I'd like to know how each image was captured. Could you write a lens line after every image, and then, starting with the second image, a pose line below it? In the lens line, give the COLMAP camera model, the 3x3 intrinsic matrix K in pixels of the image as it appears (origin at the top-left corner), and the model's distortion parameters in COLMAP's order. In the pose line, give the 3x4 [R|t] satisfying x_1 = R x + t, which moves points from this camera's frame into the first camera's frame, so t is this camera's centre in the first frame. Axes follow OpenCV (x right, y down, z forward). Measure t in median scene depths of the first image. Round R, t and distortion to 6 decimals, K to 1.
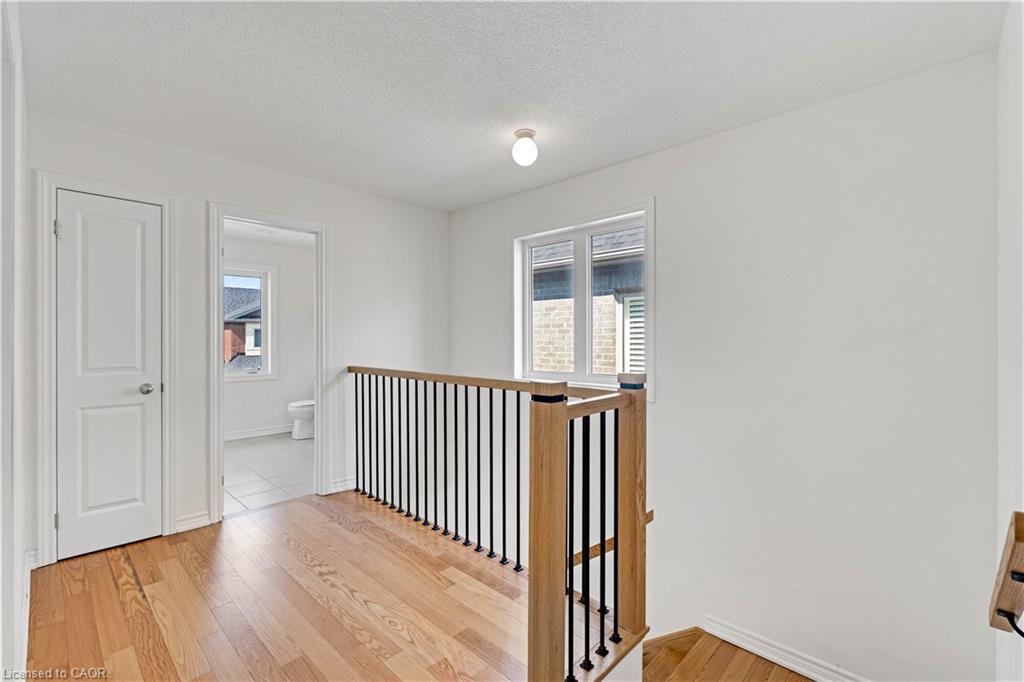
lens RADIAL K [[451.5, 0, 507.6], [0, 451.5, 340.1], [0, 0, 1]] dist [0.000400, 0.000176]
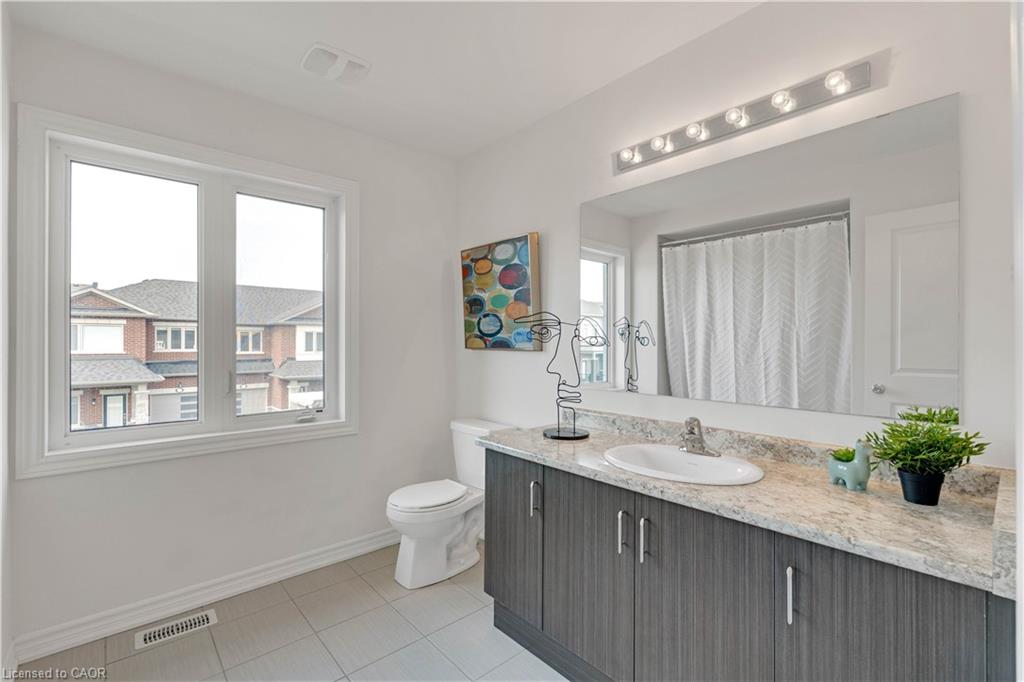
lens RADIAL K [[451.5, 0, 518.1], [0, 451.5, 340.2], [0, 0, 1]] dist [0.000400, 0.000176]
pose [[0.997547, 0.004867, -0.069837, -0.076798], [-0.005673, 0.999919, -0.011352, -0.000199], [0.069776, 0.011721, 0.997494, 0.134565]]
